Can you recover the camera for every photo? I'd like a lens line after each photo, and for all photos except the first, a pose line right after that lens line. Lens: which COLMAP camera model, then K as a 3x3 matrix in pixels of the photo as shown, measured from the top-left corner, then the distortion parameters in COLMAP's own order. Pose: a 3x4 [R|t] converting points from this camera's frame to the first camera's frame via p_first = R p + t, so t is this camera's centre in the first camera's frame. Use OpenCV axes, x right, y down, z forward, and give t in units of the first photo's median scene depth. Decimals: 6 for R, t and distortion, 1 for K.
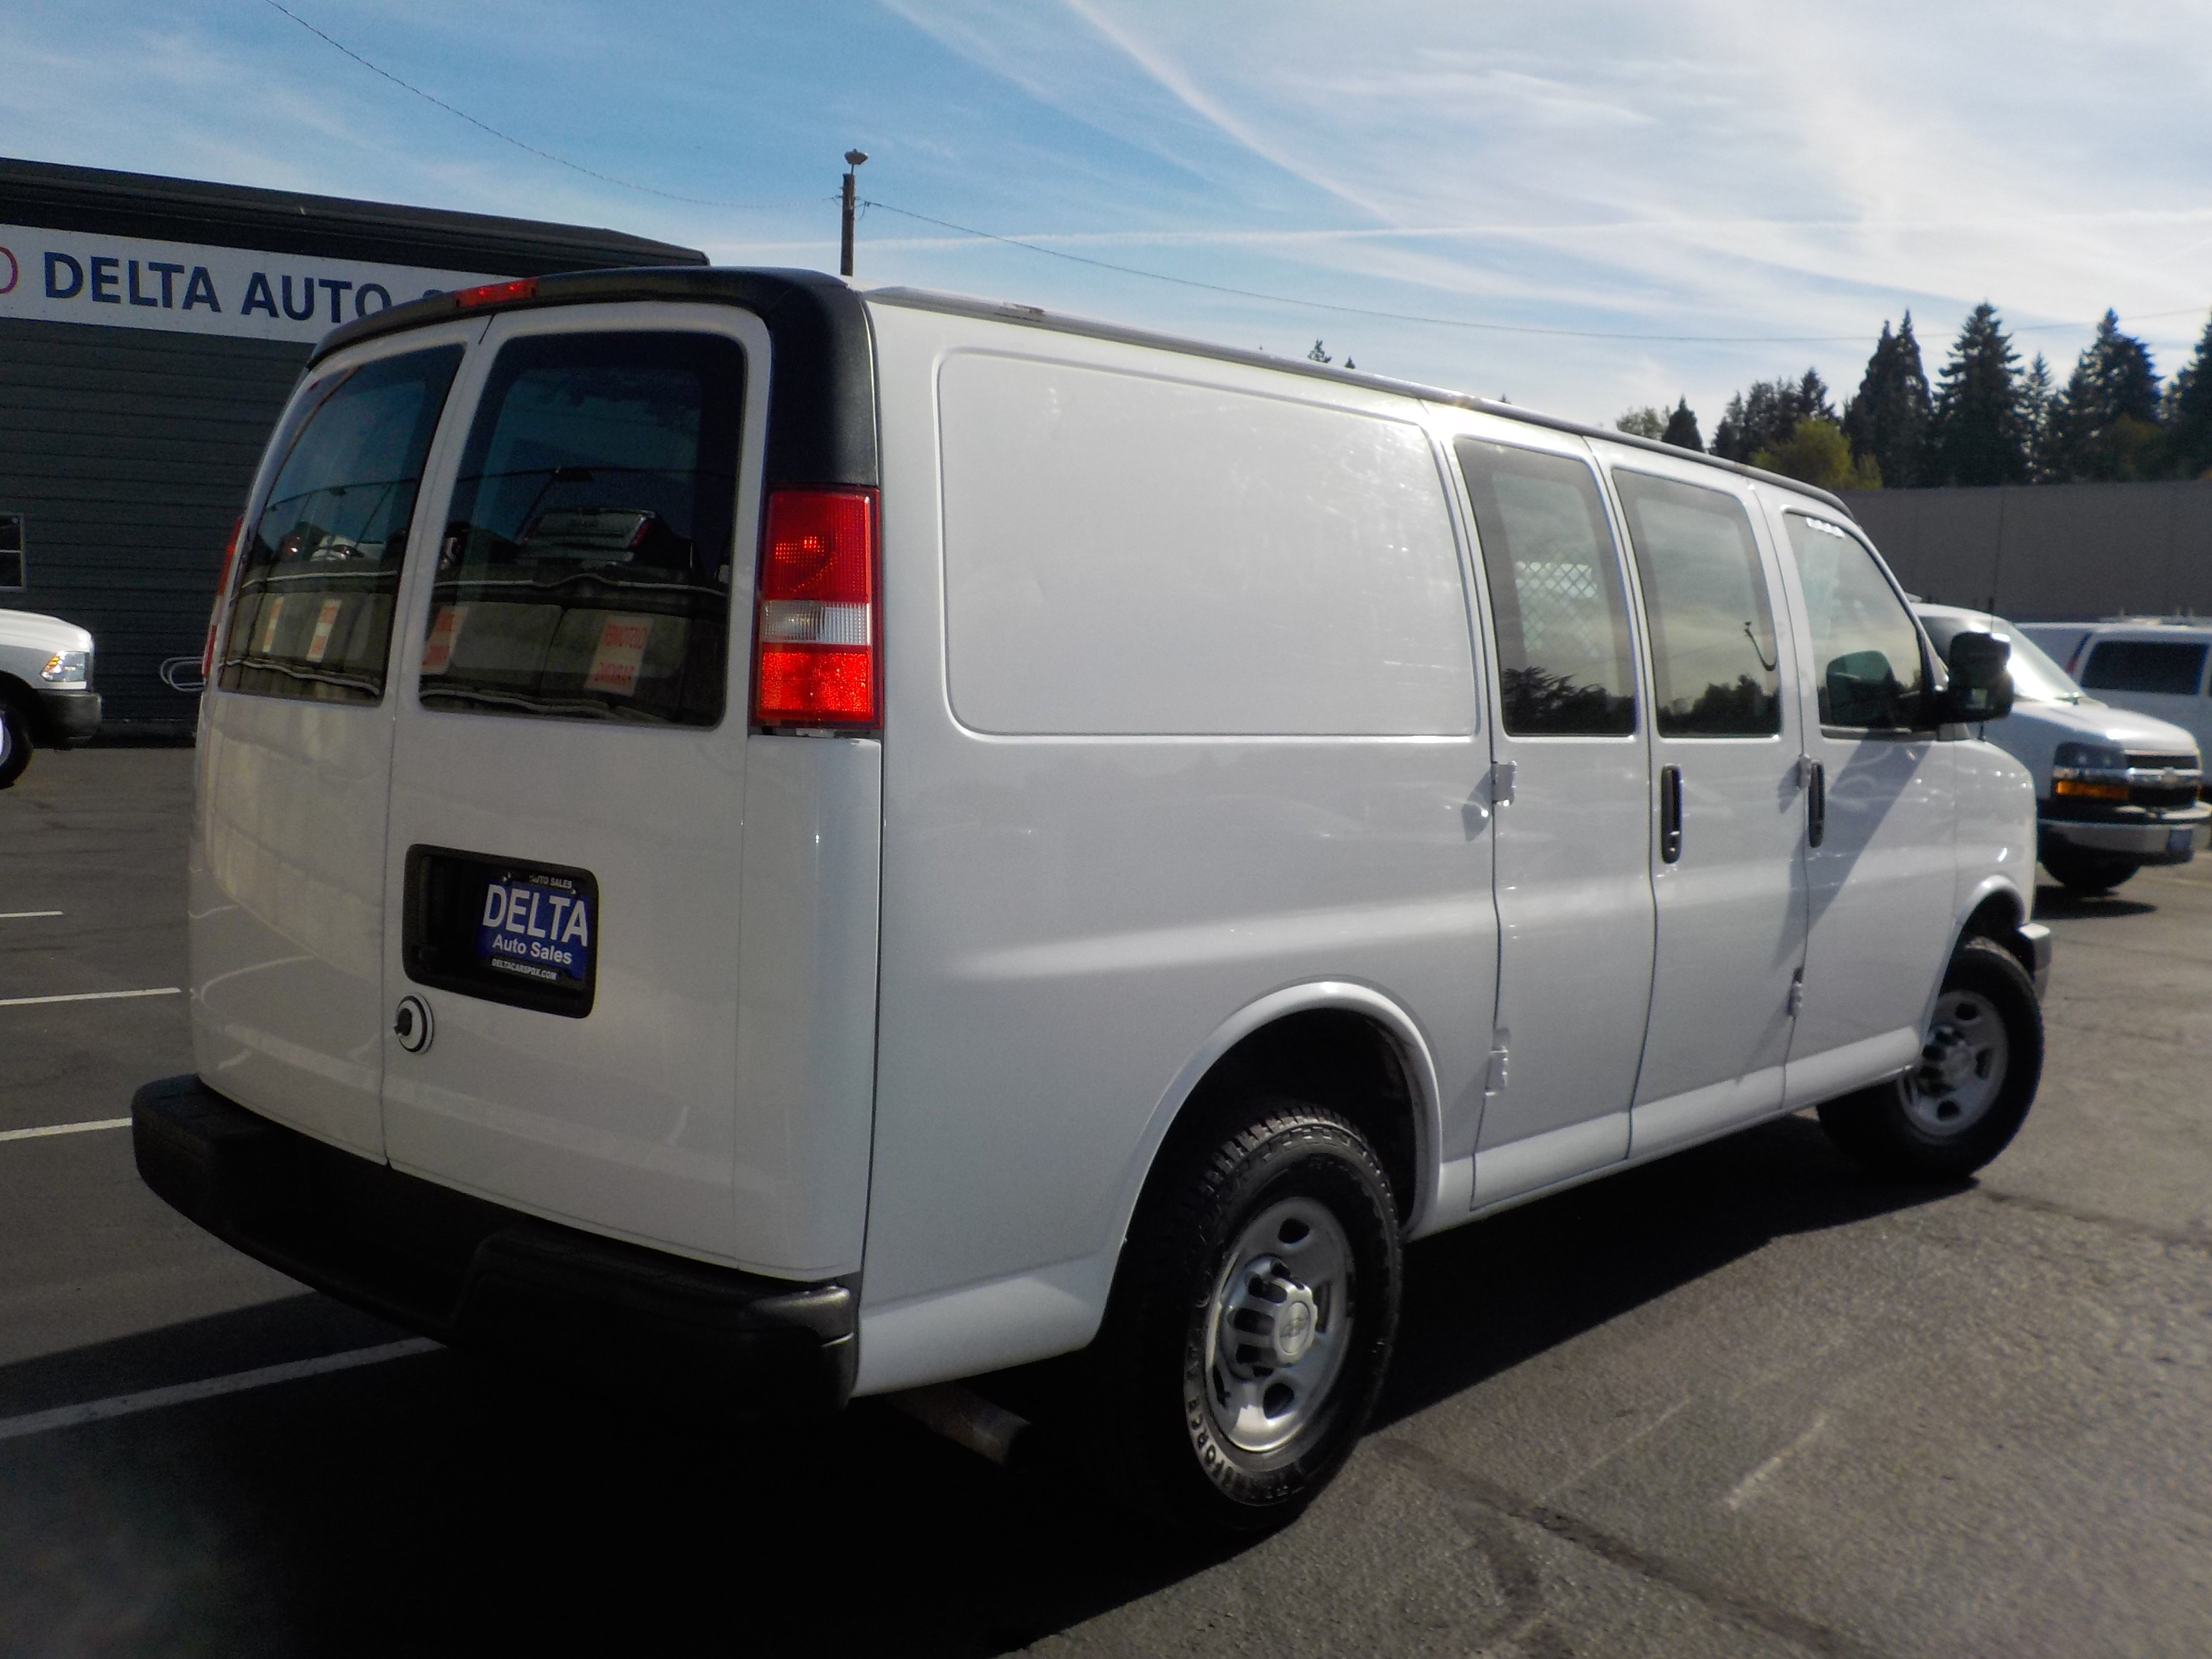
lens RADIAL K [[2038.2, 0, 1097.8], [0, 2038.2, 831.9], [0, 0, 1]] dist [0.025244, -0.024974]
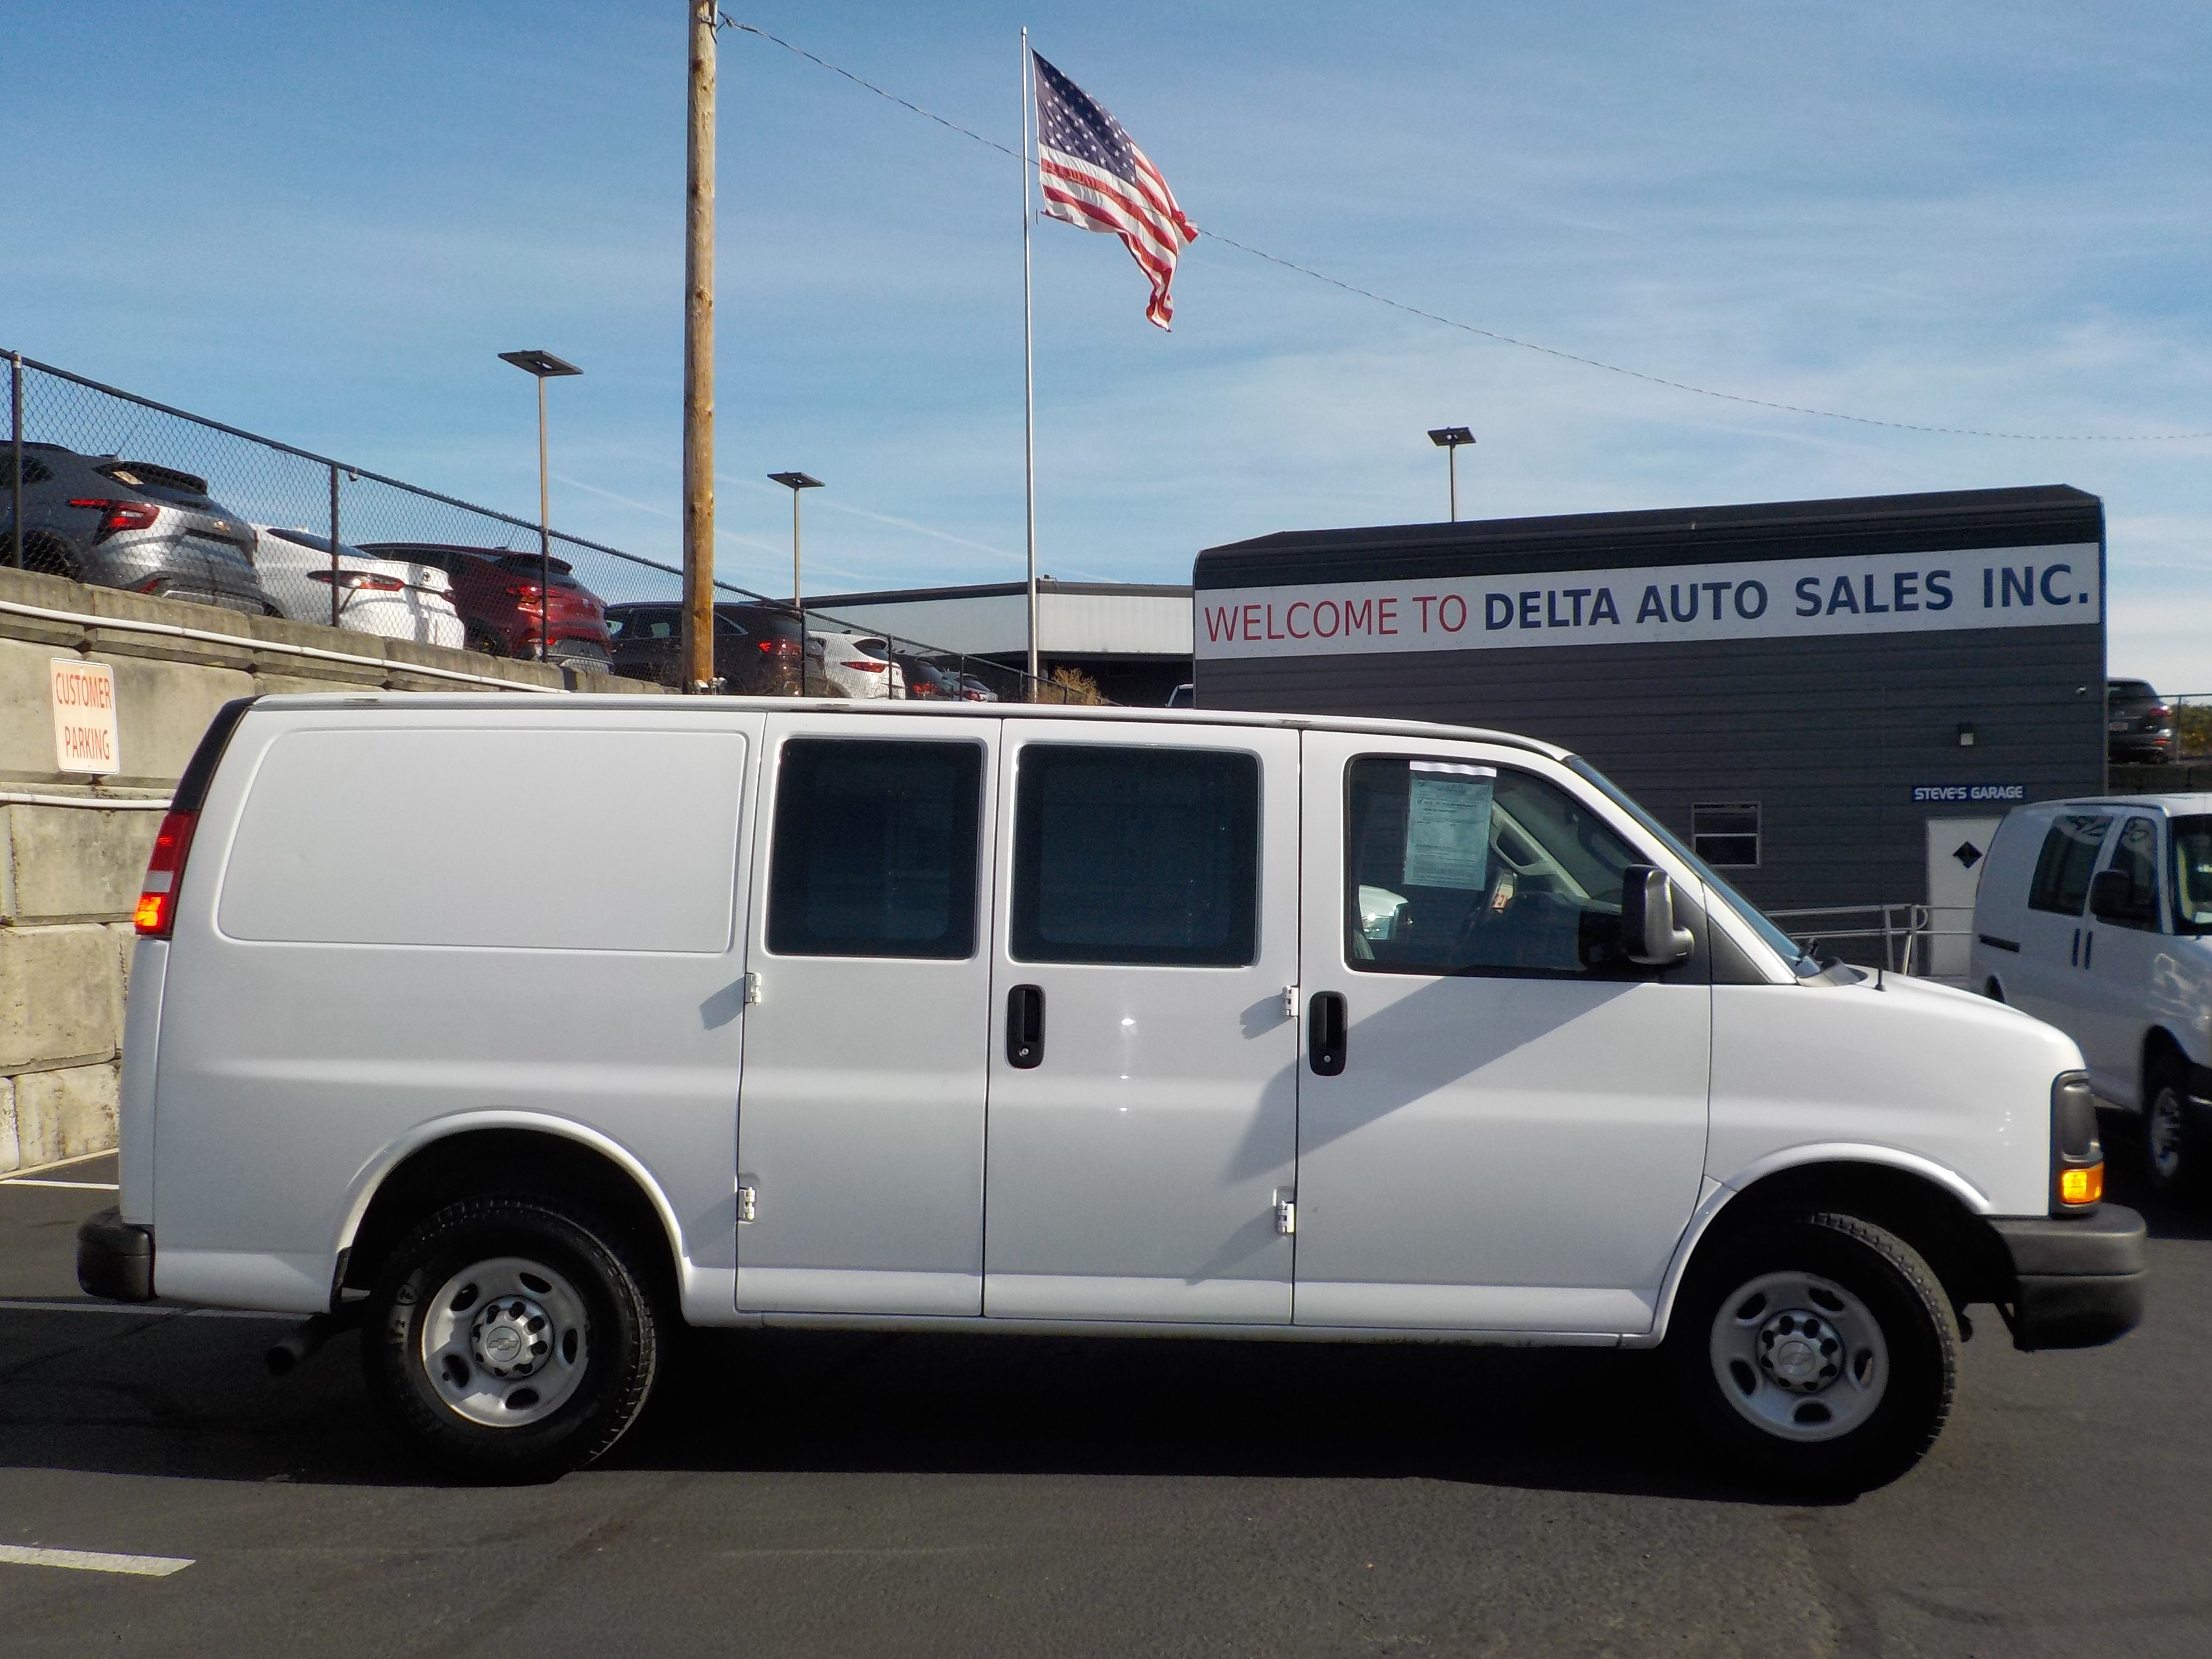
lens RADIAL K [[2038.2, 0, 1097.8], [0, 2038.2, 831.9], [0, 0, 1]] dist [0.025244, -0.024974]
pose [[0.648013, -0.040274, -0.760564, 1.200349], [-0.060761, 0.992685, -0.104334, 0.000175], [0.759202, 0.113822, 0.640825, 0.260433]]
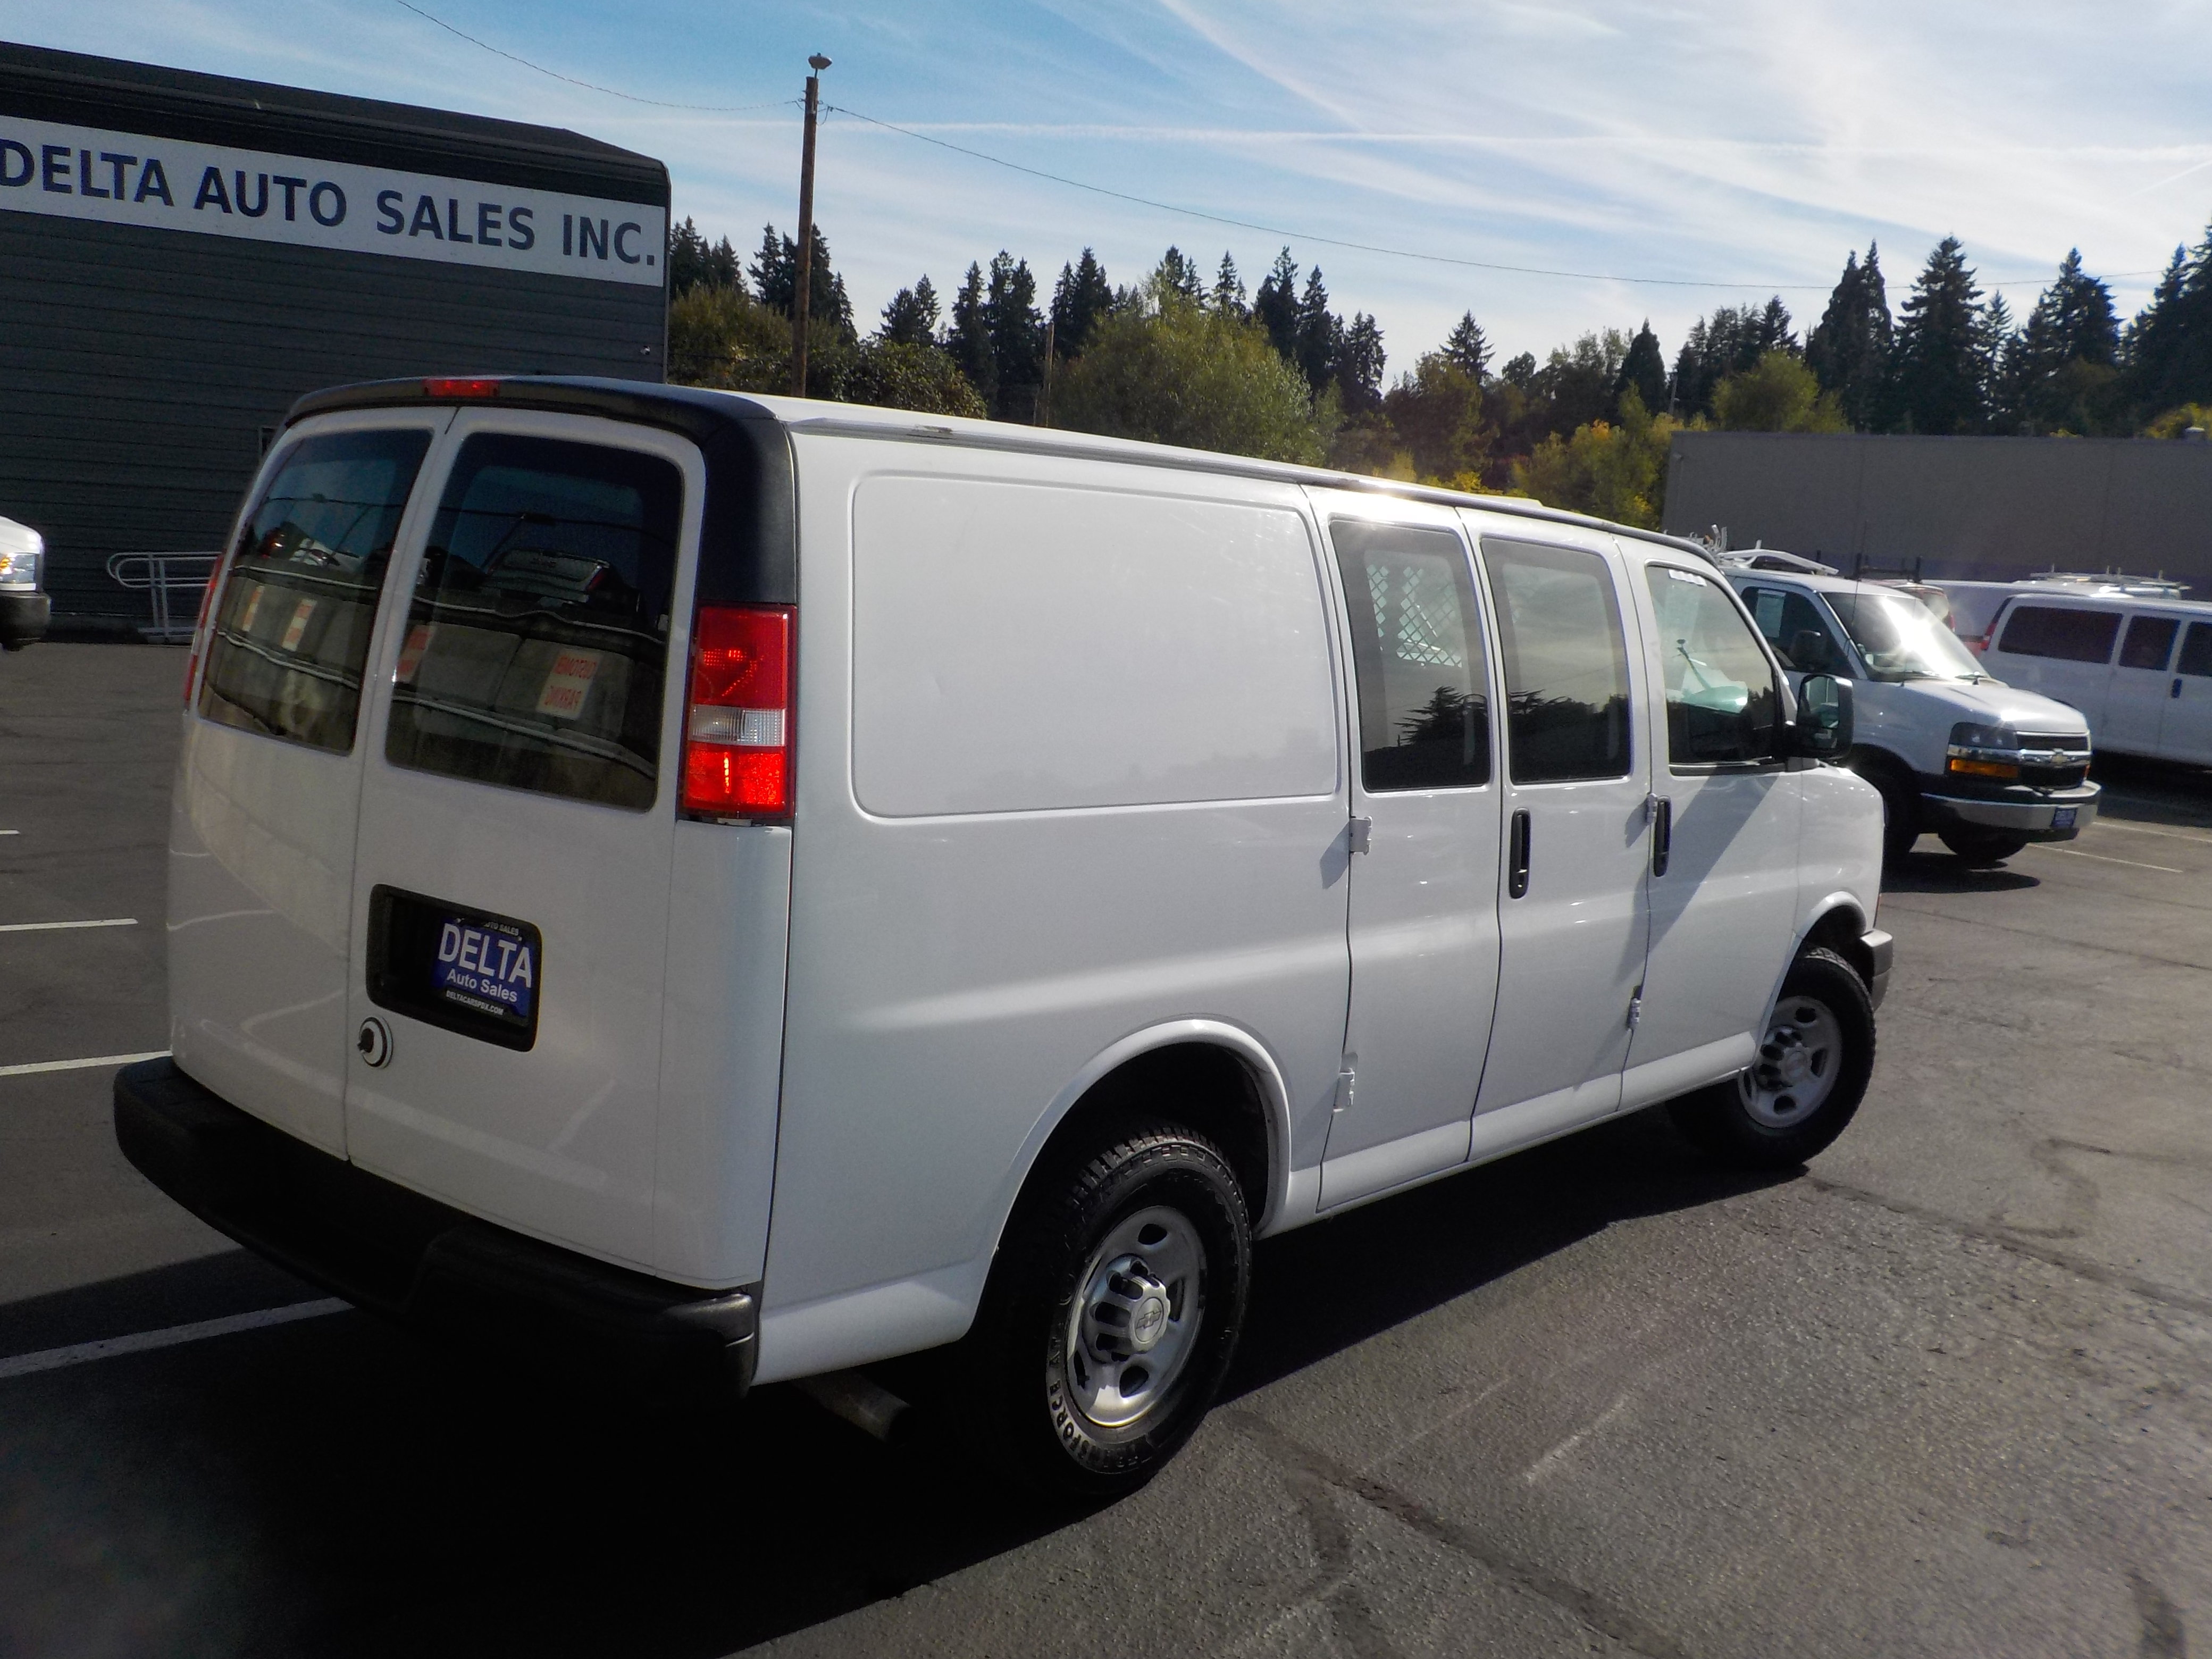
lens RADIAL K [[2038.2, 0, 1097.8], [0, 2038.2, 831.9], [0, 0, 1]] dist [0.025244, -0.024974]
pose [[0.999075, 0.033994, 0.026335, 0.022522], [-0.035225, 0.998237, 0.047775, -0.064735], [-0.024664, -0.048659, 0.998511, -0.096405]]
